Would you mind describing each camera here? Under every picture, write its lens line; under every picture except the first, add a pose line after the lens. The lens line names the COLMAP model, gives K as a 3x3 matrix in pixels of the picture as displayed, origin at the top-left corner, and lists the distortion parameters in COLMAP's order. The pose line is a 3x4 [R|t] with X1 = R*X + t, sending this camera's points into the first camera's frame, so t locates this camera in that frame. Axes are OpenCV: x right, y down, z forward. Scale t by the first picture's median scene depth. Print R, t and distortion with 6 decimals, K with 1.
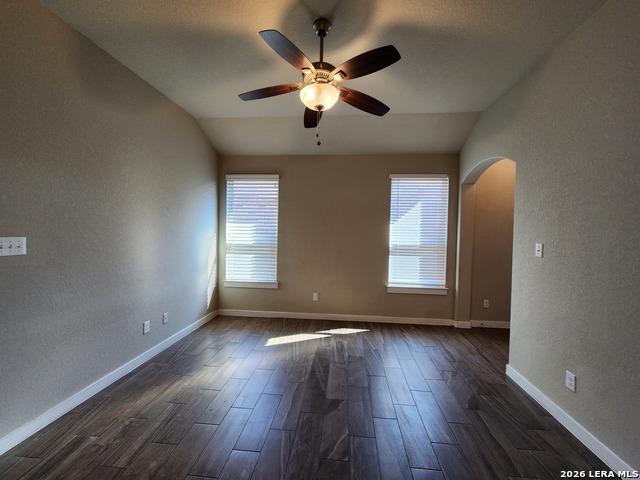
lens RADIAL K [[260.9, 0, 326.0], [0, 260.9, 236.6], [0, 0, 1]] dist [0.003227, -0.001778]
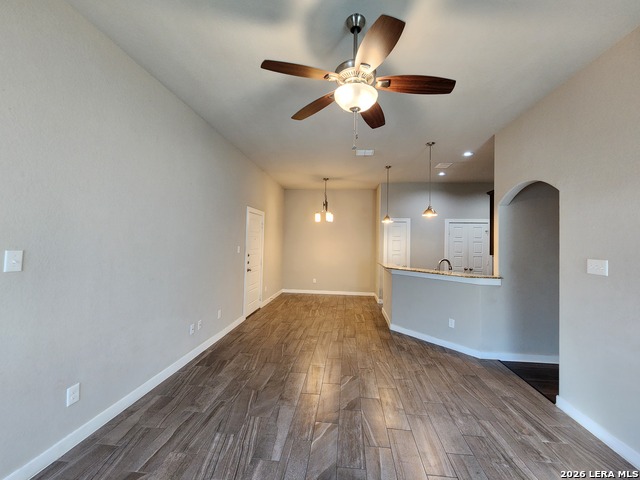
lens RADIAL K [[260.9, 0, 324.8], [0, 260.9, 237.6], [0, 0, 1]] dist [0.003227, -0.001778]
pose [[-0.999110, -0.041369, 0.008232, 0.029155], [-0.041340, 0.999139, 0.003614, -0.023920], [-0.008374, 0.003270, -0.999960, 0.993032]]
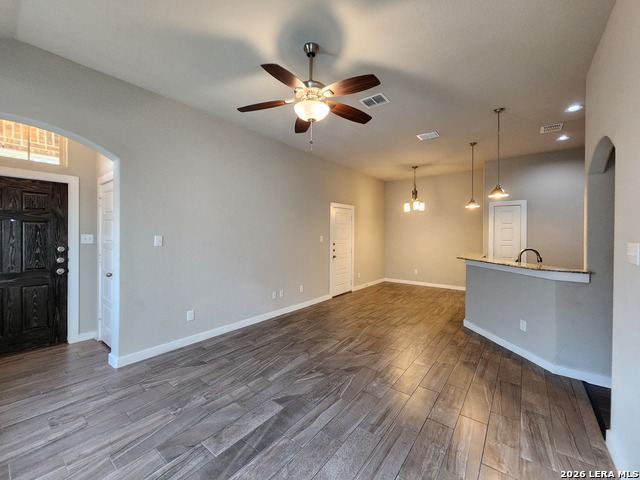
lens RADIAL K [[260.9, 0, 325.4], [0, 260.9, 236.8], [0, 0, 1]] dist [0.003227, -0.001778]
pose [[-0.843323, -0.030002, 0.536570, -0.360908], [-0.009993, 0.999143, 0.040159, -0.018000], [-0.537315, 0.028505, -0.842900, 1.006302]]
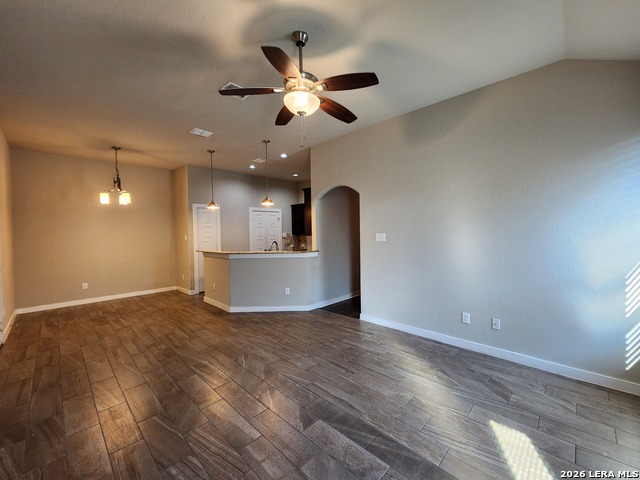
lens RADIAL K [[260.9, 0, 325.3], [0, 260.9, 236.5], [0, 0, 1]] dist [0.003227, -0.001778]
pose [[-0.629429, 0.005313, -0.777040, 0.393811], [-0.014838, 0.999712, 0.018855, -0.002555], [0.776917, 0.023397, -0.629169, 0.920309]]
